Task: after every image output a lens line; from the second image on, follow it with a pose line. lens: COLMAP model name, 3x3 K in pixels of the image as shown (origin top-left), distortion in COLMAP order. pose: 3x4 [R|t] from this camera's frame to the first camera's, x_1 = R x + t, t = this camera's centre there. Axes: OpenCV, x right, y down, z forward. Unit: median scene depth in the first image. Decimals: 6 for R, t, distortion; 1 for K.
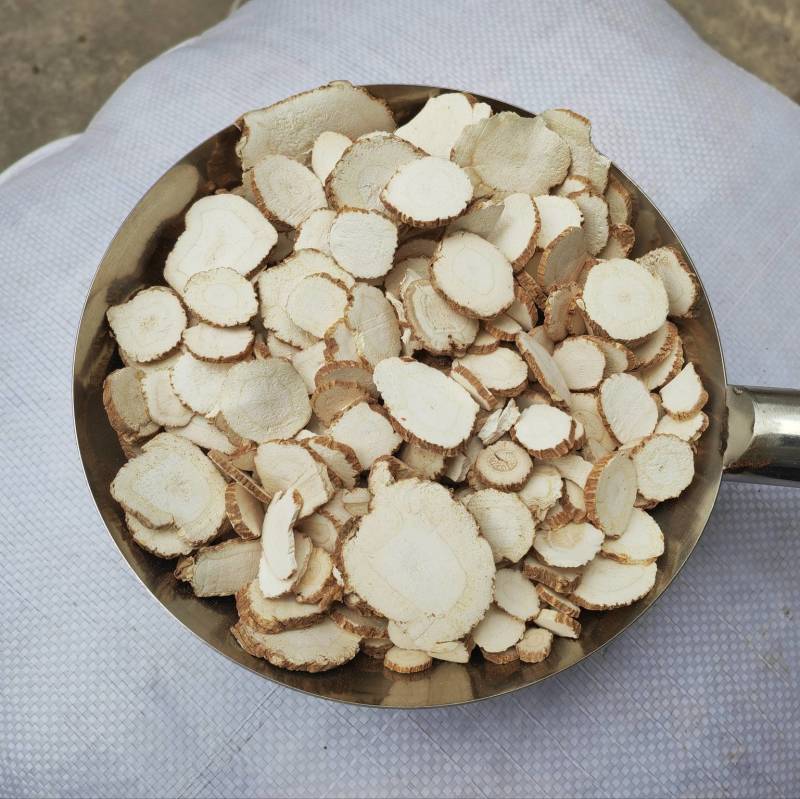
lens RADIAL K [[825.3, 0, 468.4], [0, 825.3, 400.0], [0, 0, 1]] dist [0.015751, -0.025889]
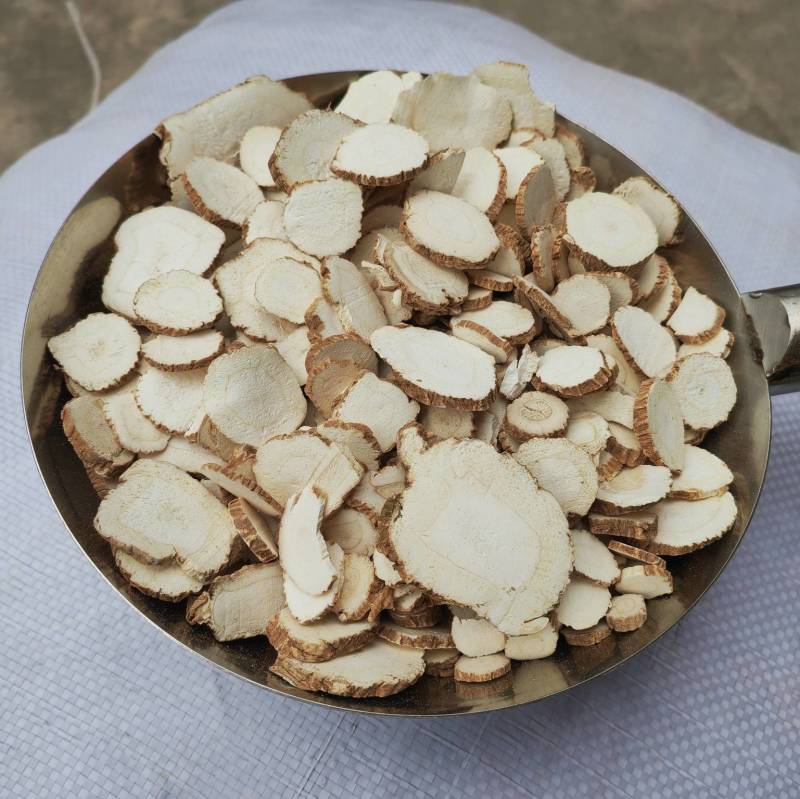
lens RADIAL K [[833.4, 0, 403.3], [0, 833.4, 398.5], [0, 0, 1]] dist [0.011882, -0.016268]
pose [[0.974815, -0.201076, 0.096456, -0.171255], [0.214515, 0.963691, -0.159009, 0.165576], [-0.060981, 0.175695, 0.982554, 0.134318]]
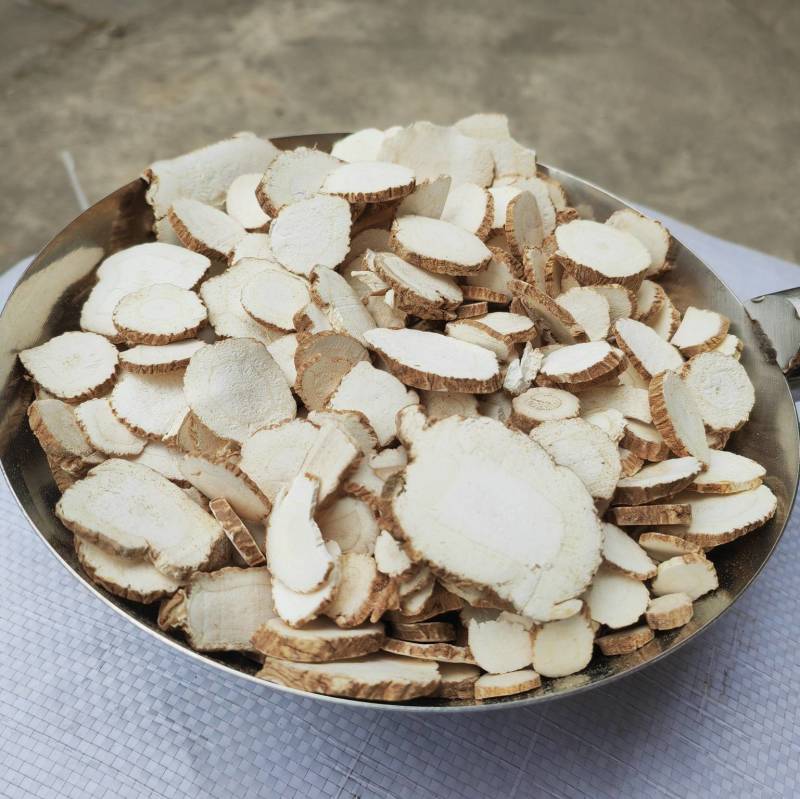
lens RADIAL K [[835.1, 0, 395.1], [0, 835.1, 400.2], [0, 0, 1]] dist [0.011345, -0.022951]
pose [[0.965664, -0.204281, 0.160504, -0.222278], [0.252537, 0.883111, -0.395398, 0.346507], [-0.060971, 0.422355, 0.904378, 0.258105]]
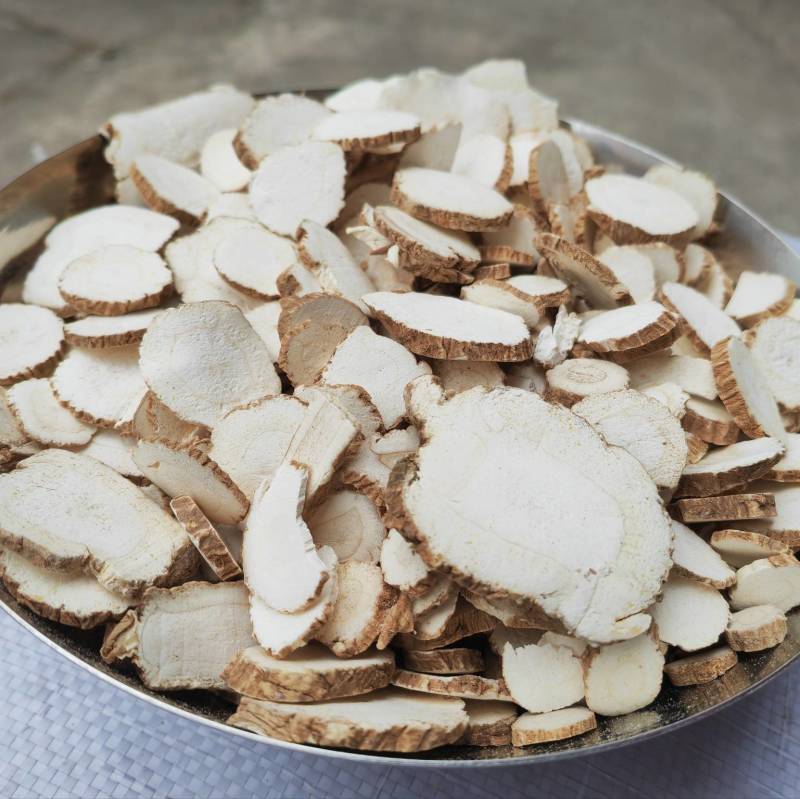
lens RADIAL K [[853.3, 0, 400.0], [0, 853.3, 399.5], [0, 0, 1]] dist [-0.007032, -0.016089]
pose [[0.961321, -0.214293, 0.173035, -0.214632], [0.269187, 0.863991, -0.425509, 0.329182], [-0.058317, 0.455629, 0.888257, 0.398385]]
